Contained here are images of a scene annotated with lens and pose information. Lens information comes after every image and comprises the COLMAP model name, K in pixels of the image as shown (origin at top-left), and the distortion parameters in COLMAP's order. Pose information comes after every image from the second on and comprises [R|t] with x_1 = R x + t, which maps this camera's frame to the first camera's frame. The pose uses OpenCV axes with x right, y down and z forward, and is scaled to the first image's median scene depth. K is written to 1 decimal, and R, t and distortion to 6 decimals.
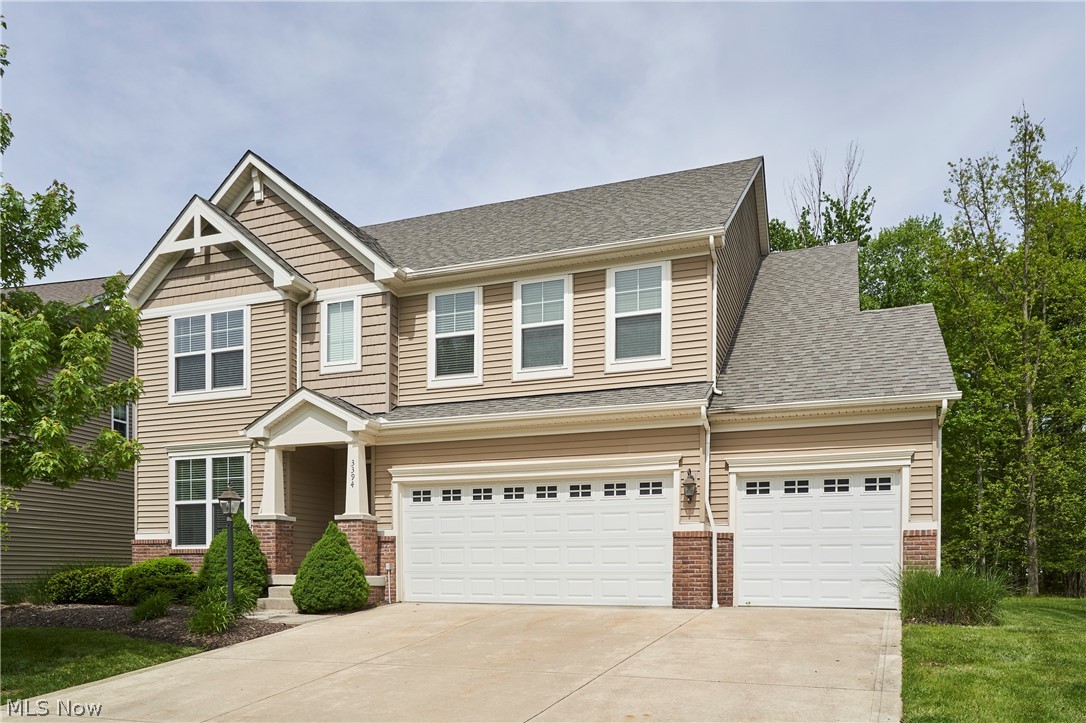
lens RADIAL K [[745.2, 0, 544.7], [0, 745.2, 362.9], [0, 0, 1]] dist [-0.040924, -0.010605]
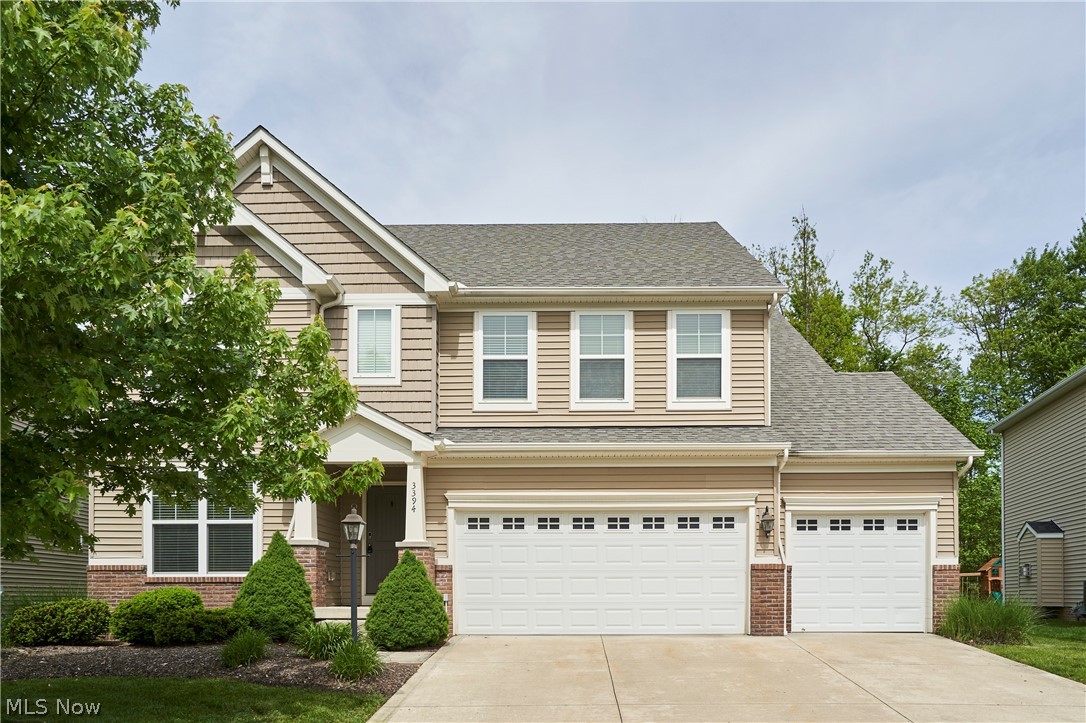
lens RADIAL K [[724.0, 0, 543.8], [0, 724.0, 390.8], [0, 0, 1]] dist [-0.047397, 0.003957]
pose [[0.945973, 0.087558, 0.312198, -0.395940], [-0.084433, 0.996151, -0.023541, 0.025010], [-0.313058, -0.004091, 0.949725, 0.096950]]
